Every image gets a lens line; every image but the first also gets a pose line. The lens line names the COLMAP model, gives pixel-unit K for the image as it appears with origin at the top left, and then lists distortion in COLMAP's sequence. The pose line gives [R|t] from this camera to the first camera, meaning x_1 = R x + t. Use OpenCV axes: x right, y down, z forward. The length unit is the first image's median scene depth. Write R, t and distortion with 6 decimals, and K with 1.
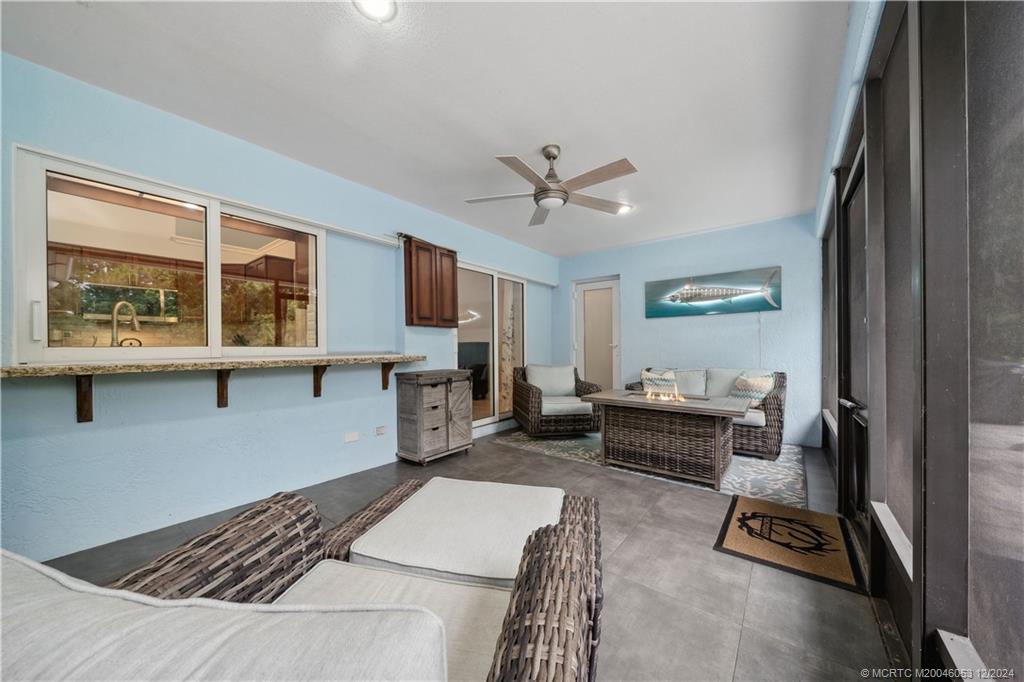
lens RADIAL K [[363.2, 0, 510.7], [0, 363.2, 346.5], [0, 0, 1]] dist [-0.002561, -0.000091]
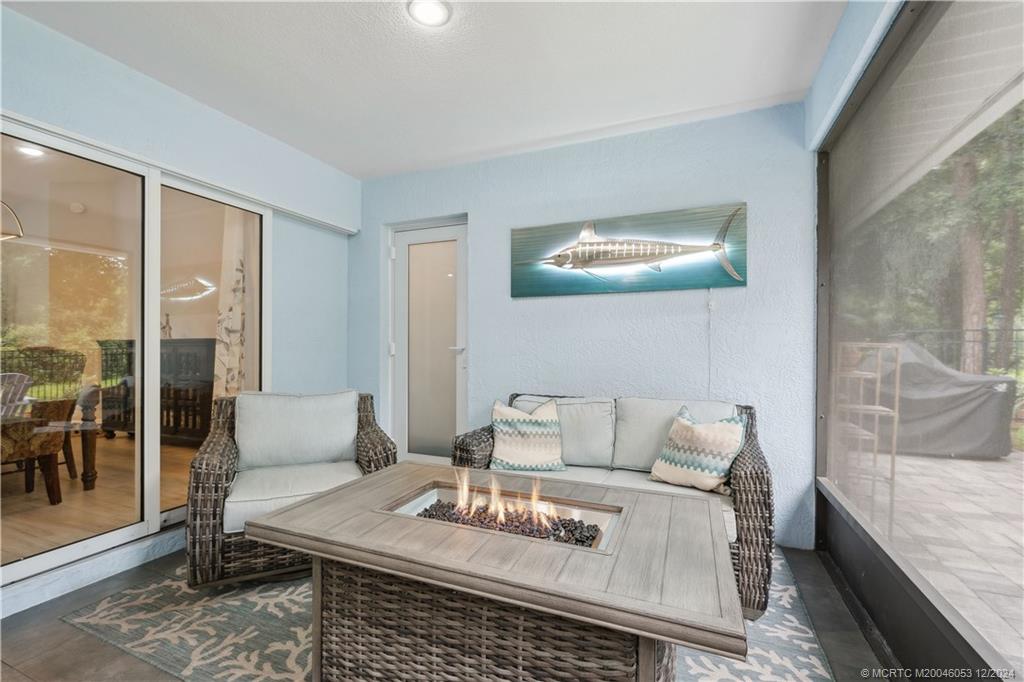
lens RADIAL K [[434.4, 0, 514.2], [0, 434.4, 343.3], [0, 0, 1]] dist [0.003229, 0.000286]
pose [[0.966273, 0.010754, 0.257296, 0.244453], [-0.010020, 0.999941, -0.004163, -0.011363], [-0.257325, 0.001444, 0.966324, 0.448465]]
